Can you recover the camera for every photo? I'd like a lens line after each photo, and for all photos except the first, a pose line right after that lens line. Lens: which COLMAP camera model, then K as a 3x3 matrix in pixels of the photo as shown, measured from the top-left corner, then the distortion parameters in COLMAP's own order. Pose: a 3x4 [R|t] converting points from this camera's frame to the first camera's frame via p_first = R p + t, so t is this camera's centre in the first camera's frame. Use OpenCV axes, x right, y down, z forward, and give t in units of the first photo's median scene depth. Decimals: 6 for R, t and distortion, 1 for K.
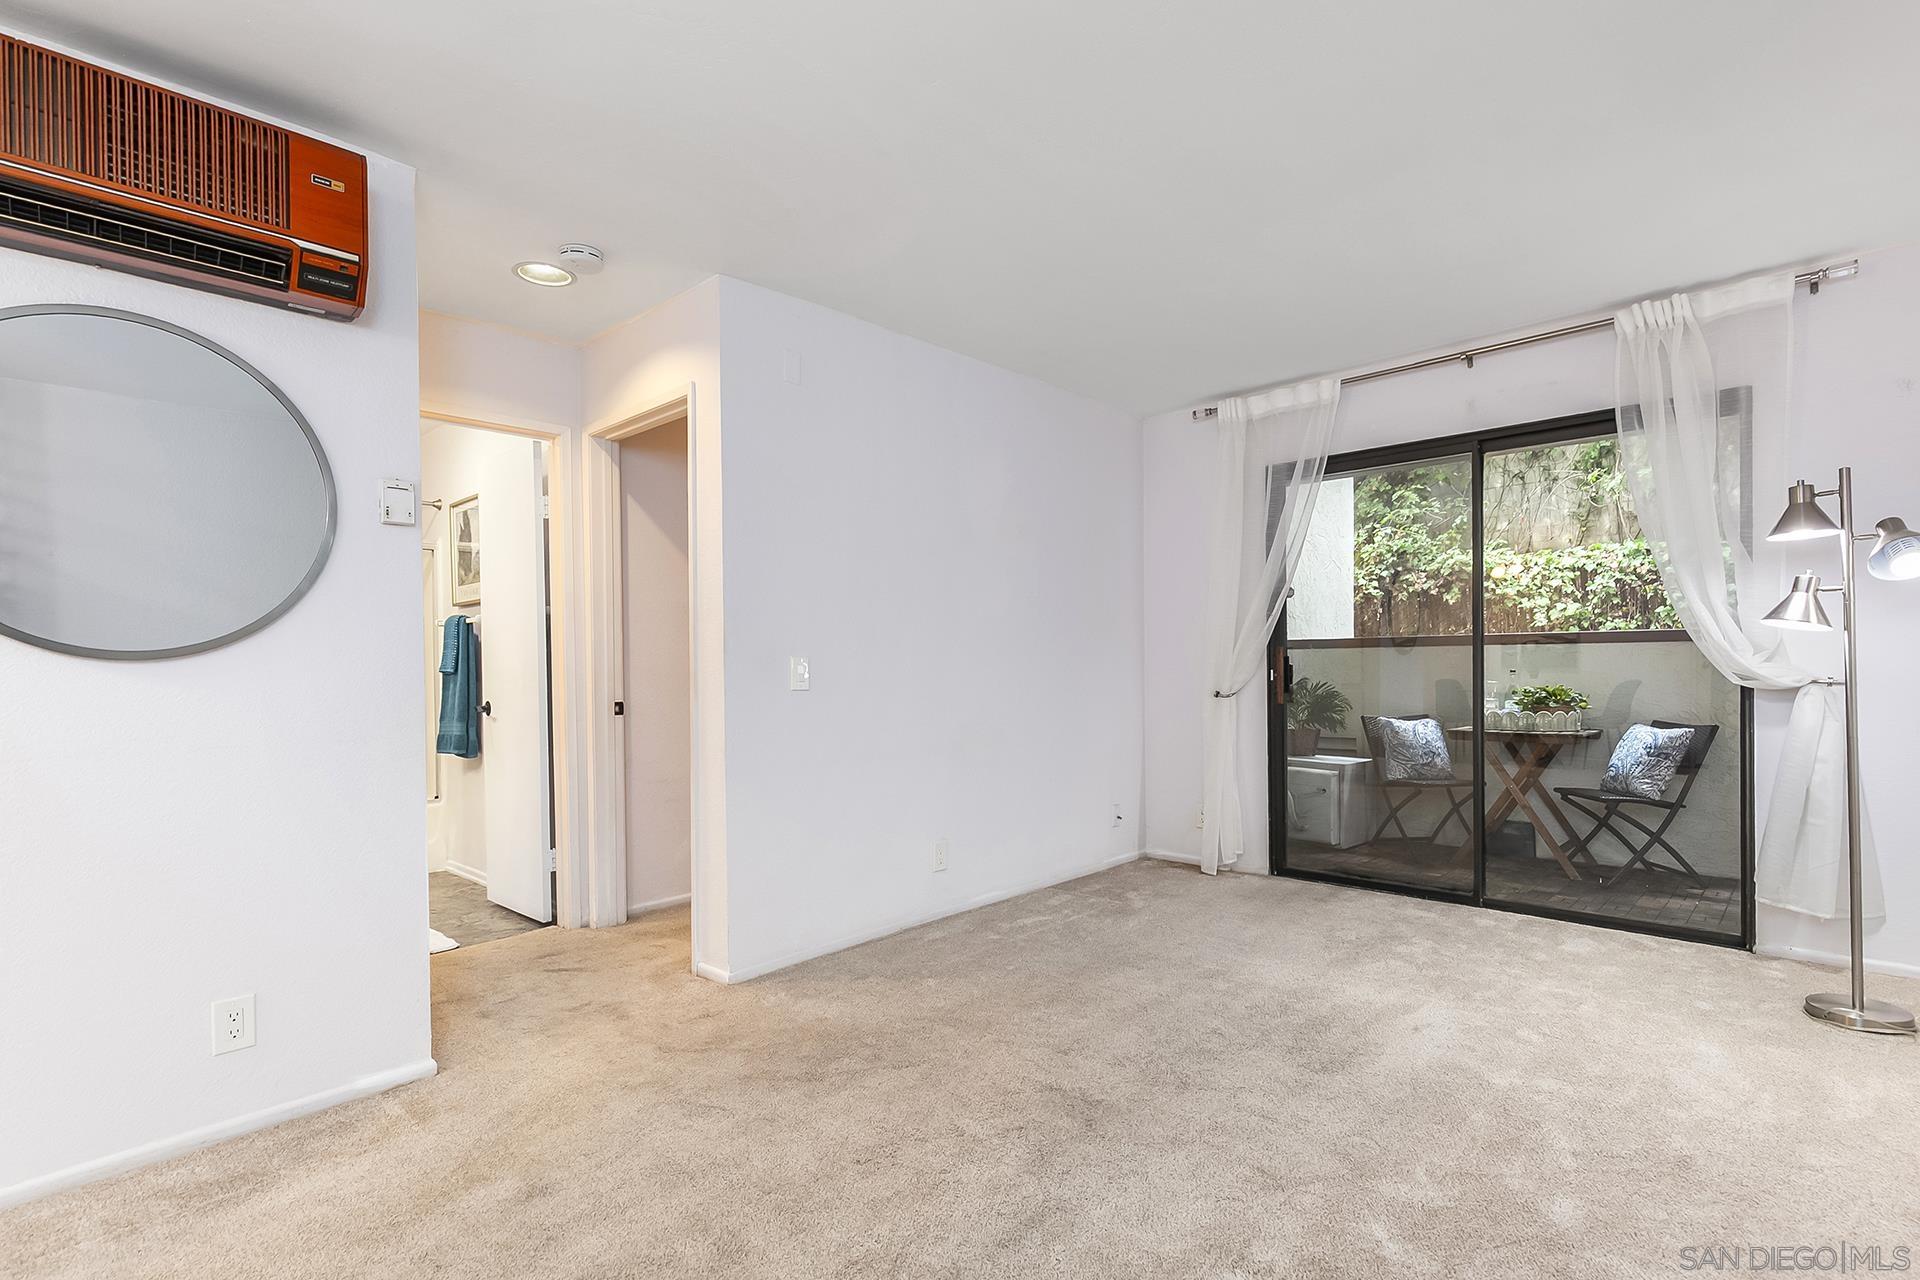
lens RADIAL K [[905.9, 0, 976.5], [0, 905.9, 670.3], [0, 0, 1]] dist [0.003989, 0.000312]
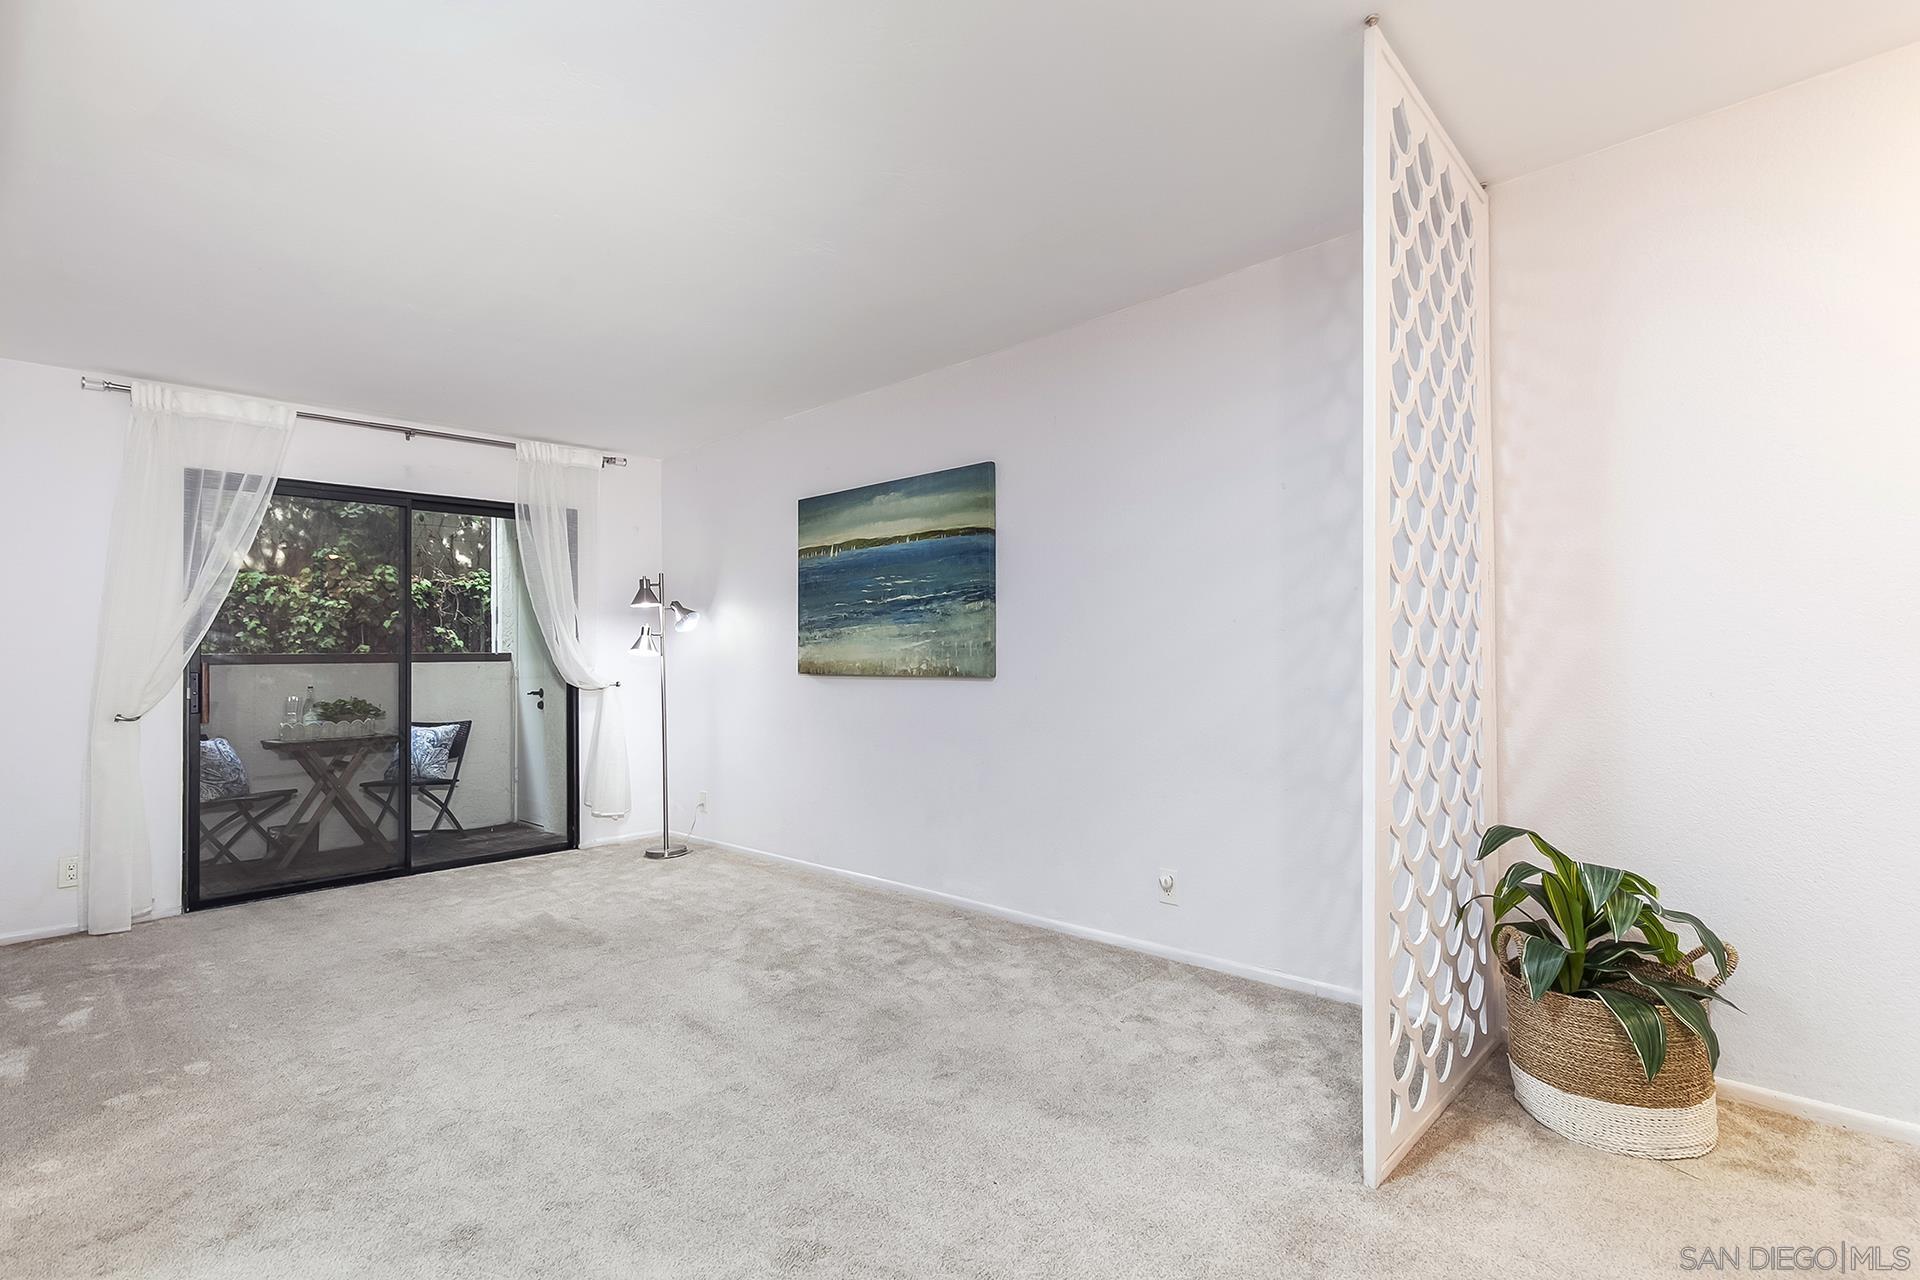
lens RADIAL K [[930.3, 0, 944.6], [0, 930.3, 602.6], [0, 0, 1]] dist [0.000403, 0.000344]
pose [[0.041405, 0.073493, 0.996436, -0.696866], [0.028369, 0.996803, -0.074699, 0.006213], [-0.998740, 0.031361, 0.039188, 0.209860]]
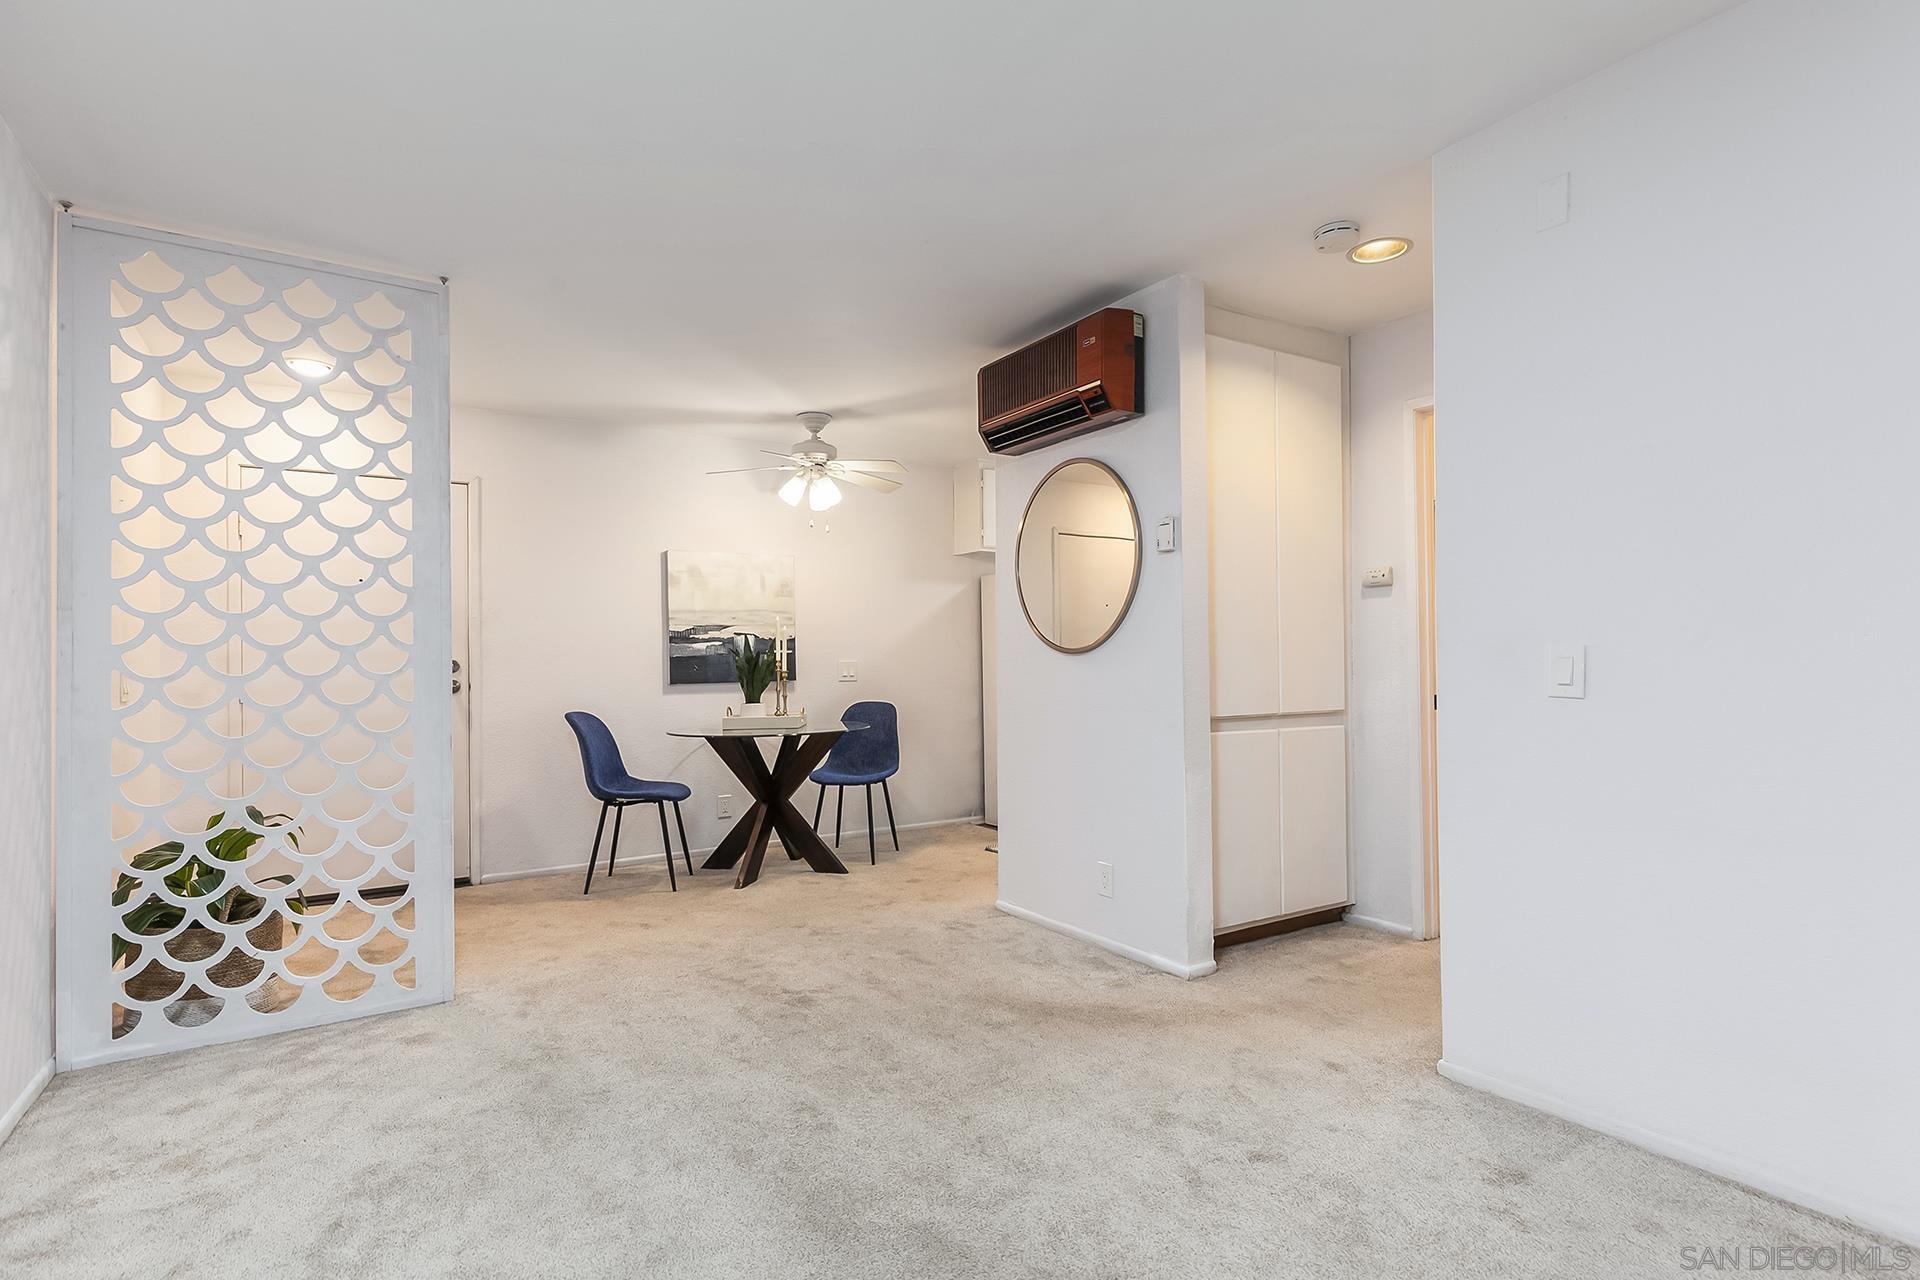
lens RADIAL K [[956.4, 0, 961.8], [0, 956.4, 648.4], [0, 0, 1]] dist [0.003430, 0.000180]
pose [[-0.244395, 0.003742, -0.969669, 0.467644], [0.006653, 0.999975, 0.002182, -0.013160], [0.969653, -0.005918, -0.244414, 0.617585]]
